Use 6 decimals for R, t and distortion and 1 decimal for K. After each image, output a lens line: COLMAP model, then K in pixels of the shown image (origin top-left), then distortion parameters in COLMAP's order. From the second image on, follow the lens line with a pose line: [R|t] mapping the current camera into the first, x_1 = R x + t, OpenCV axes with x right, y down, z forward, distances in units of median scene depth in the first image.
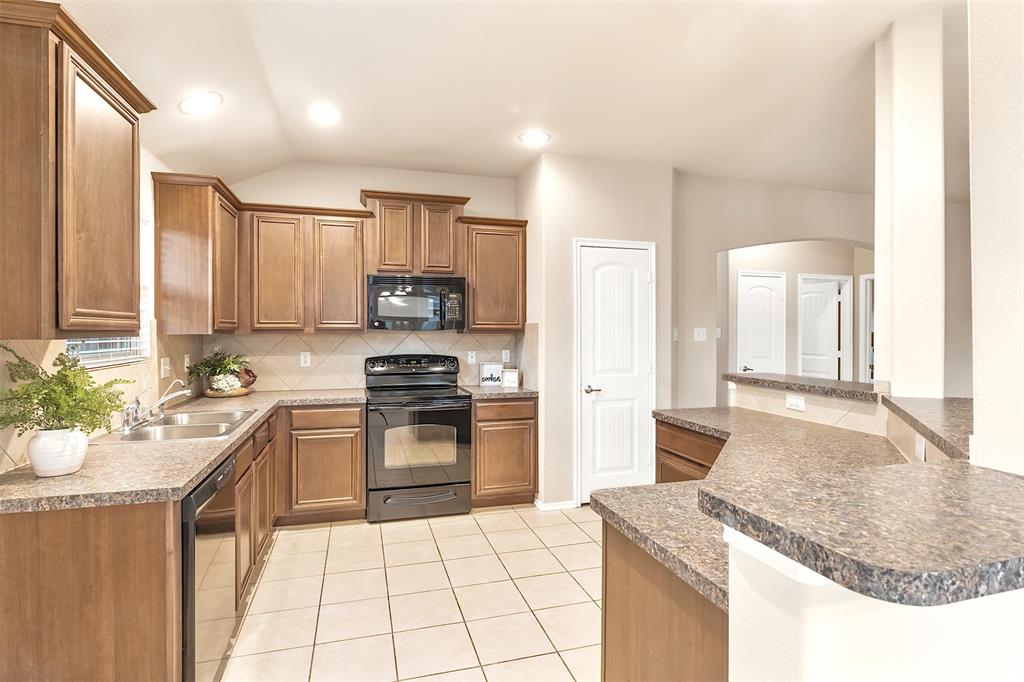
lens RADIAL K [[511.3, 0, 508.8], [0, 511.3, 330.8], [0, 0, 1]] dist [-0.010686, 0.002317]
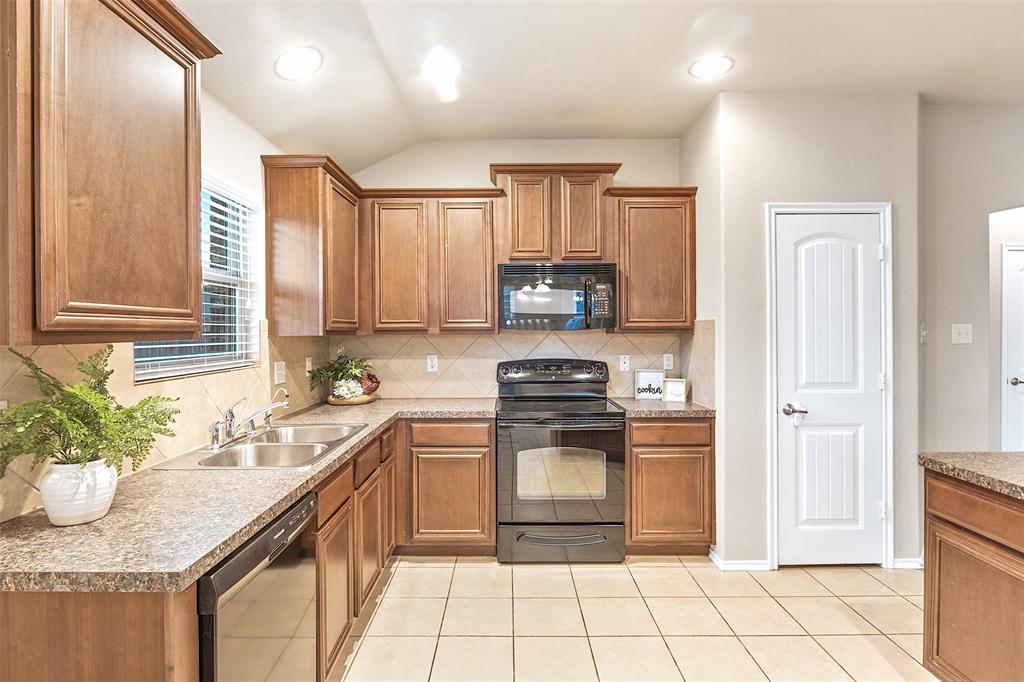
lens RADIAL K [[511.3, 0, 508.4], [0, 511.3, 328.9], [0, 0, 1]] dist [-0.010686, 0.002317]
pose [[0.959193, -0.005880, -0.282692, -0.023149], [0.005061, 0.999981, -0.003627, 0.000158], [0.282707, 0.002048, 0.959204, 0.204892]]
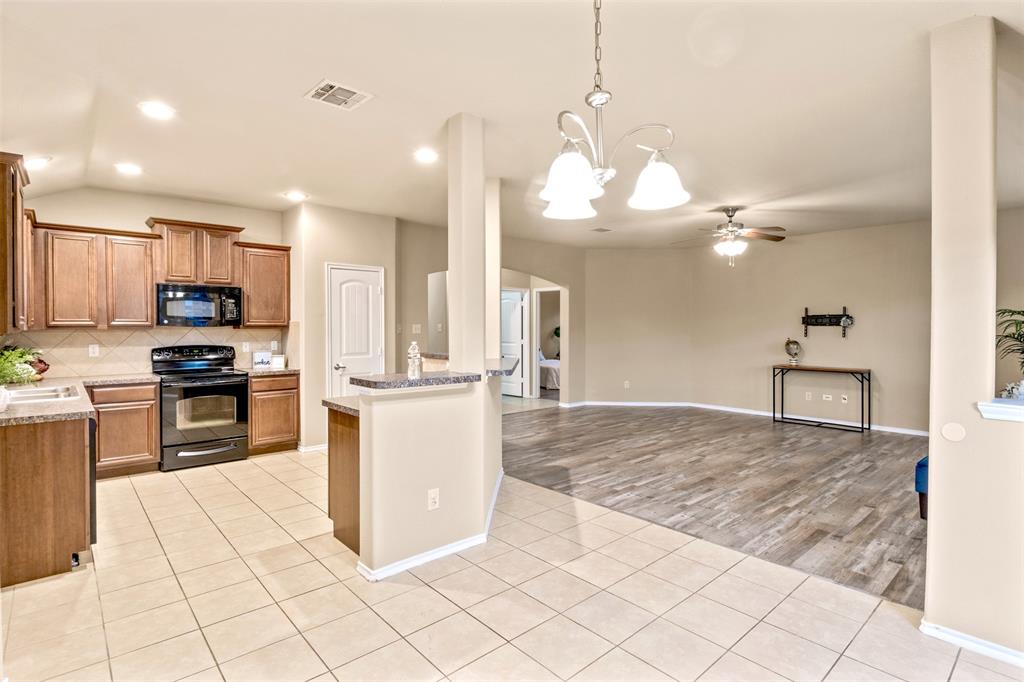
lens RADIAL K [[511.3, 0, 510.7], [0, 511.3, 331.7], [0, 0, 1]] dist [-0.010686, 0.002317]
pose [[0.902613, -0.006451, 0.430404, -0.025029], [0.001218, 0.999922, 0.012431, -0.003200], [-0.430451, -0.010696, 0.902551, -0.568912]]
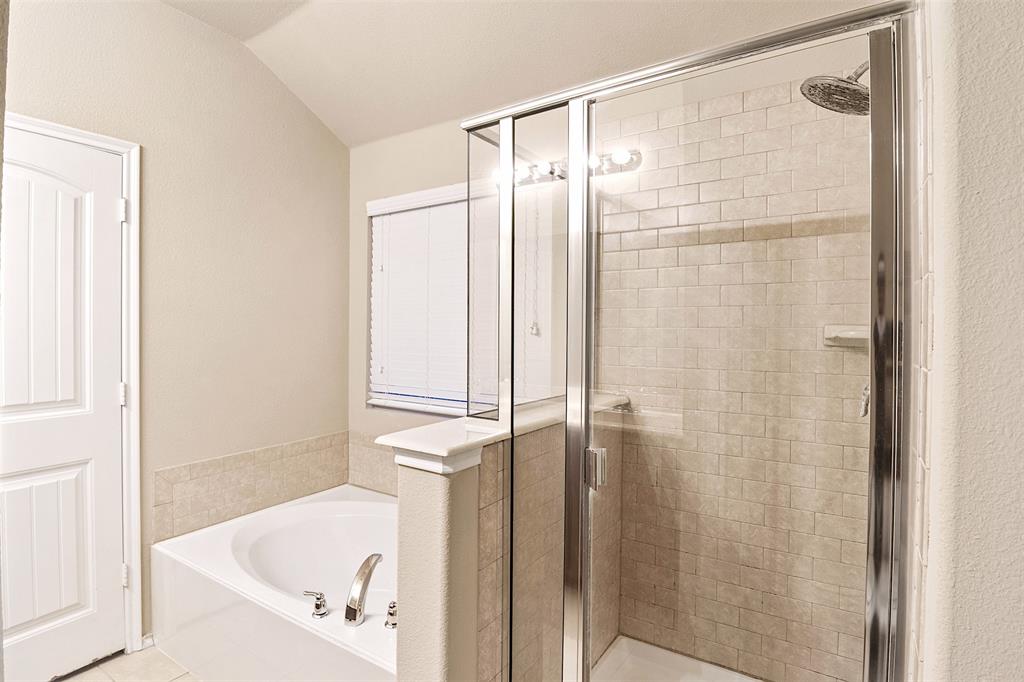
lens RADIAL K [[511.3, 0, 511.0], [0, 511.3, 337.7], [0, 0, 1]] dist [-0.010686, 0.002317]
pose [[0.753101, -0.005834, 0.657879, 0.260765], [-0.007724, 0.999813, 0.017708, 0.006130], [-0.657859, -0.018418, 0.752916, 0.427054]]
